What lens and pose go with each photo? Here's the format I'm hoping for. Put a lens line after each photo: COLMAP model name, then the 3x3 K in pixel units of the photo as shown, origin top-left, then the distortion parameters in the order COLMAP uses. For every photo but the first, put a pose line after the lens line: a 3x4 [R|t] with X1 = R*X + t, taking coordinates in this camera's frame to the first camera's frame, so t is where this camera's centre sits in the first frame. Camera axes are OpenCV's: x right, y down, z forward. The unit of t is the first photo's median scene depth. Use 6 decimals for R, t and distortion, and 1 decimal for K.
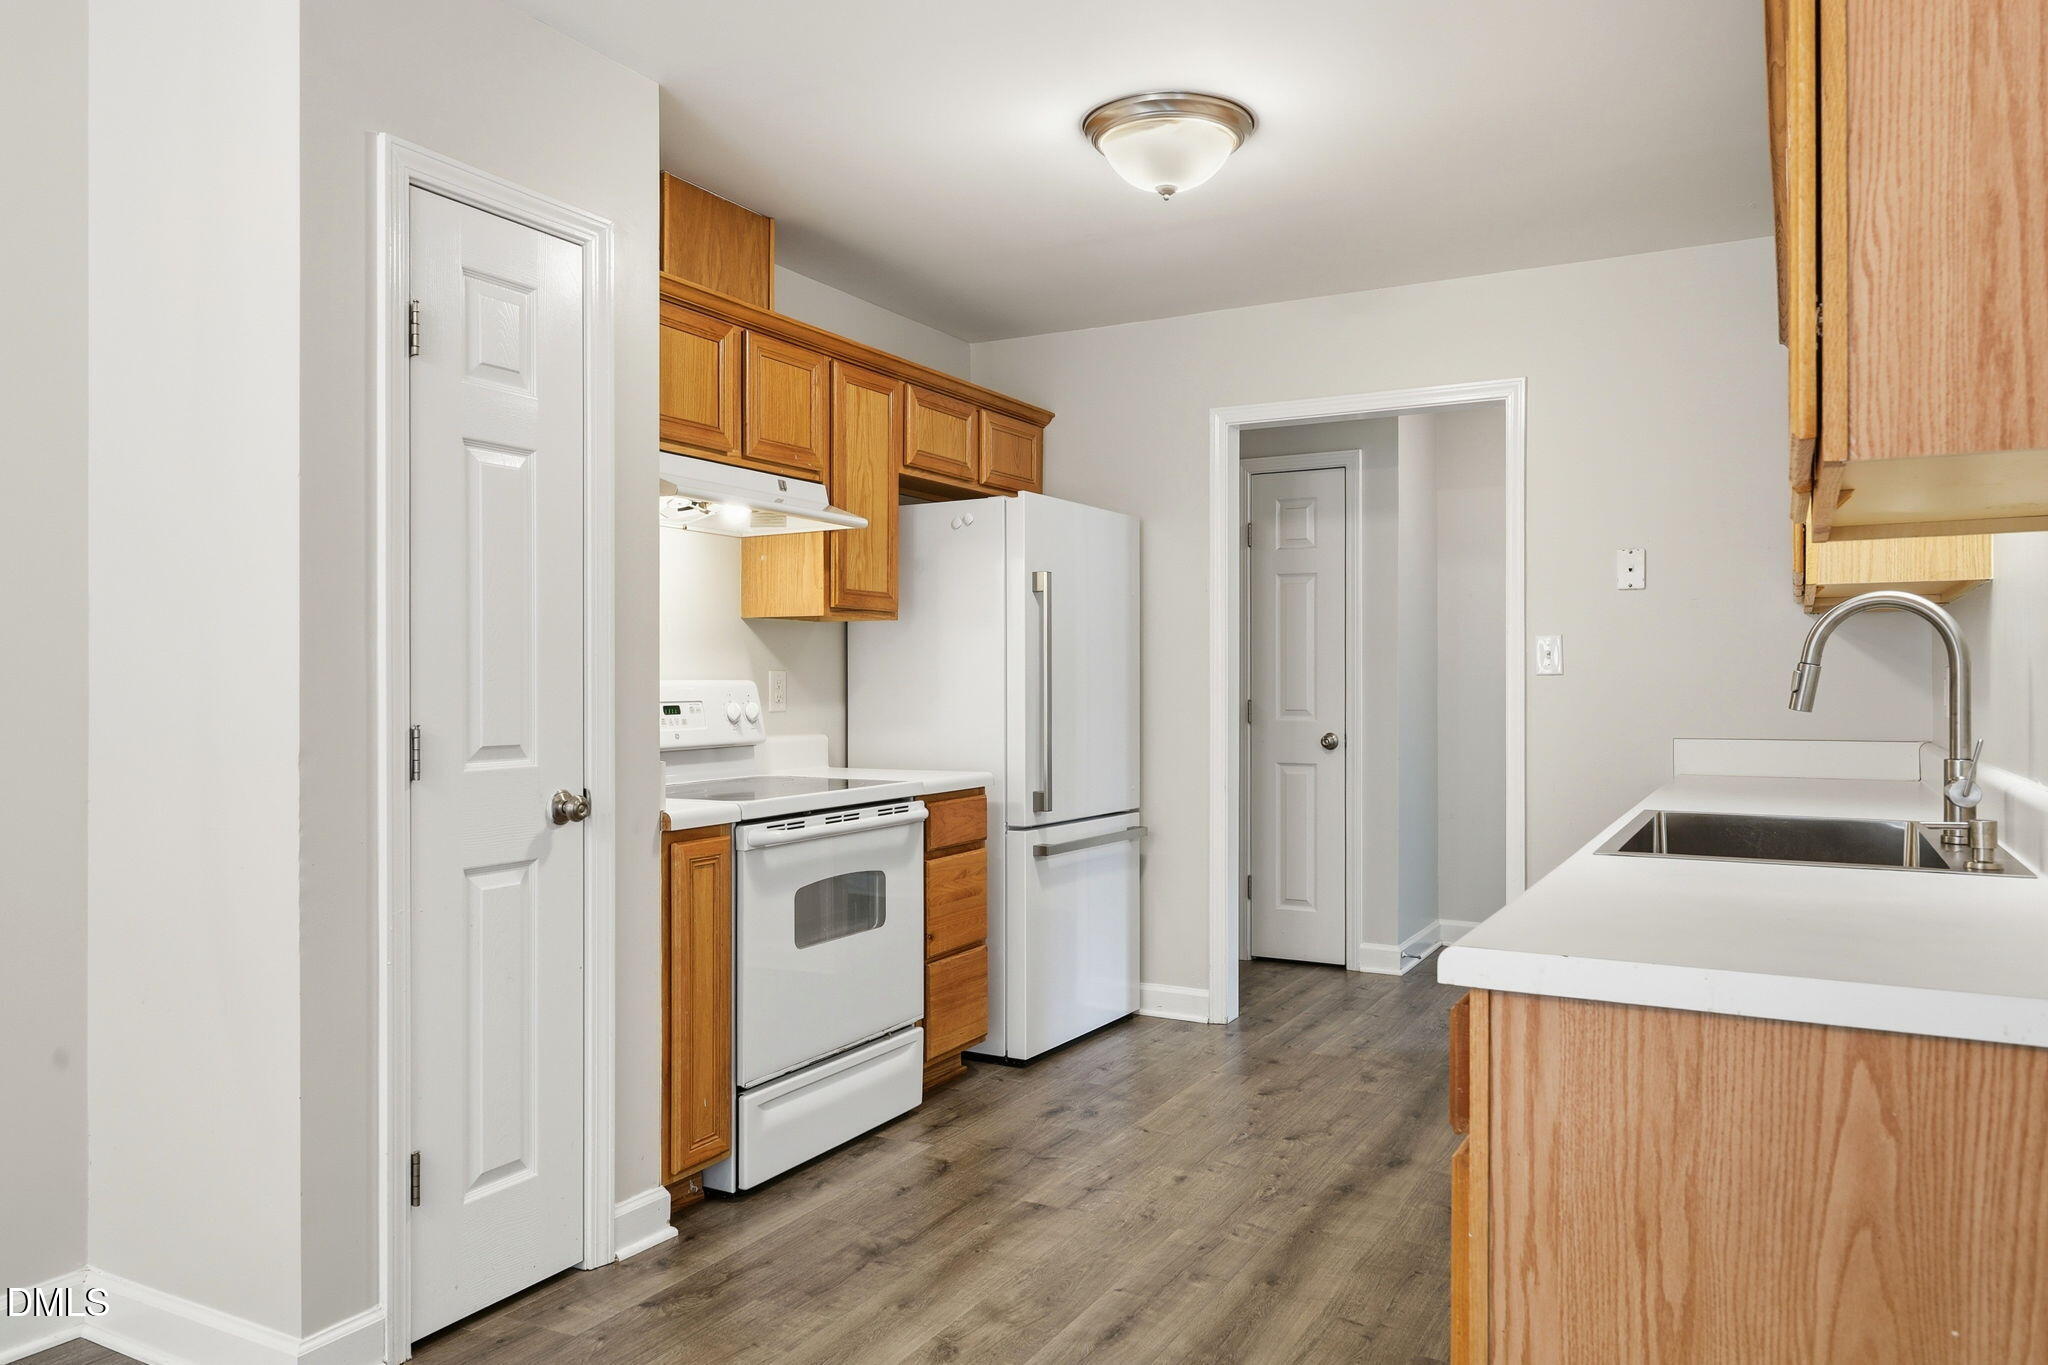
lens RADIAL K [[1409.1, 0, 1013.3], [0, 1409.1, 689.0], [0, 0, 1]] dist [-0.001231, -0.001337]
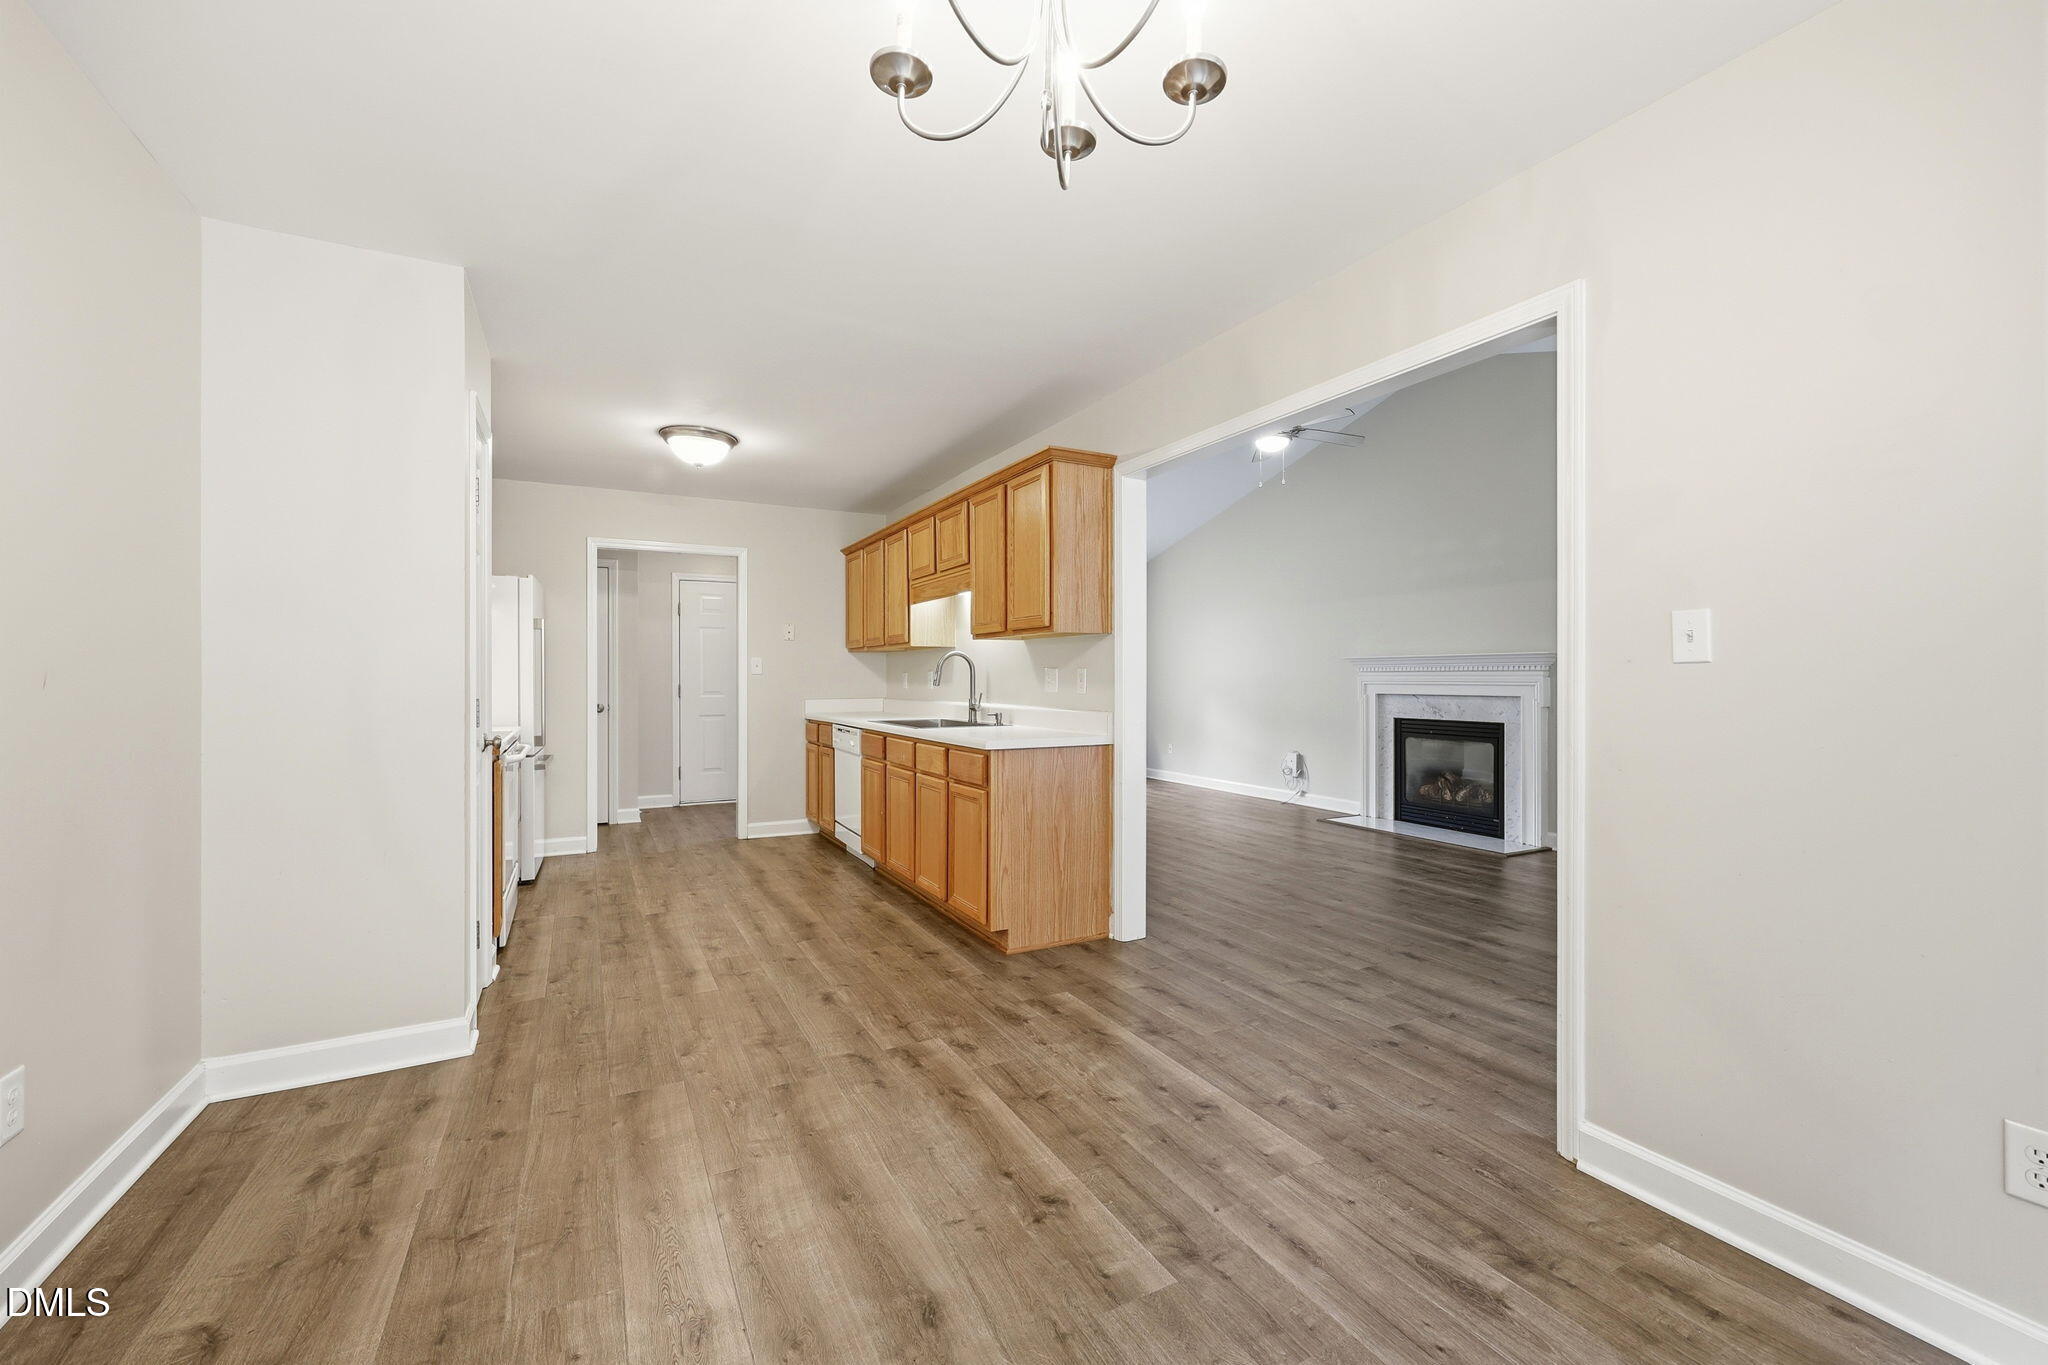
lens RADIAL K [[822.1, 0, 1016.5], [0, 822.1, 677.0], [0, 0, 1]] dist [-0.002035, -0.000140]
pose [[0.550677, 0.000416, 0.834718, -0.763074], [0.005218, 0.999979, -0.003941, 0.003353], [-0.834702, 0.006526, 0.550663, -0.188345]]
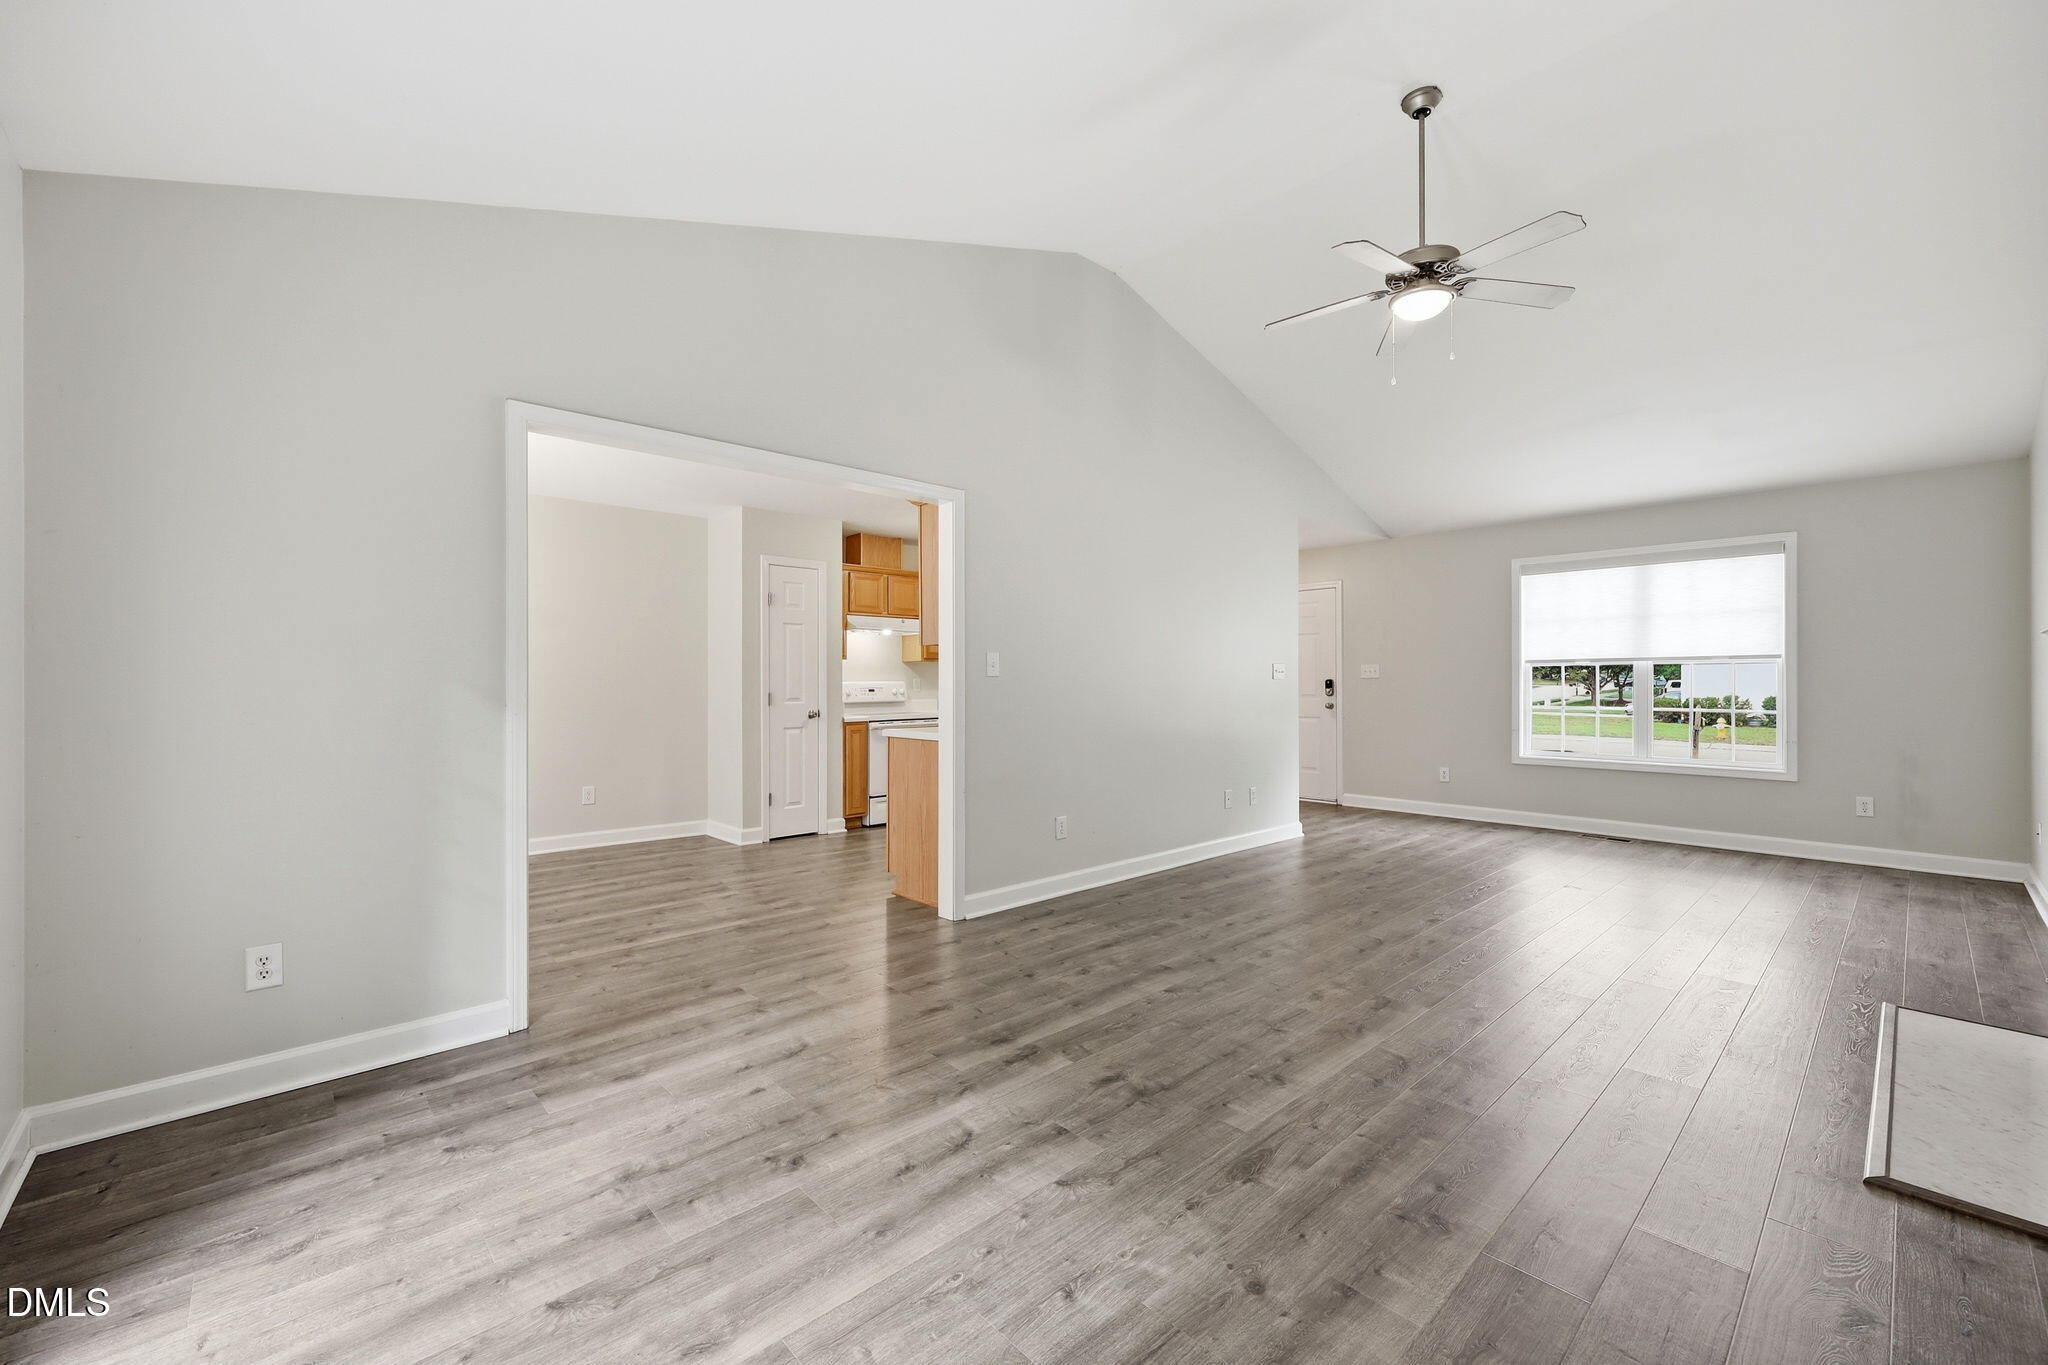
lens RADIAL K [[822.1, 0, 1018.7], [0, 822.1, 684.1], [0, 0, 1]] dist [-0.002035, -0.000140]
pose [[0.951539, -0.000196, -0.307527, 0.843253], [0.000297, 1.000000, 0.000282, -0.000430], [0.307527, -0.000360, 0.951539, -0.903402]]
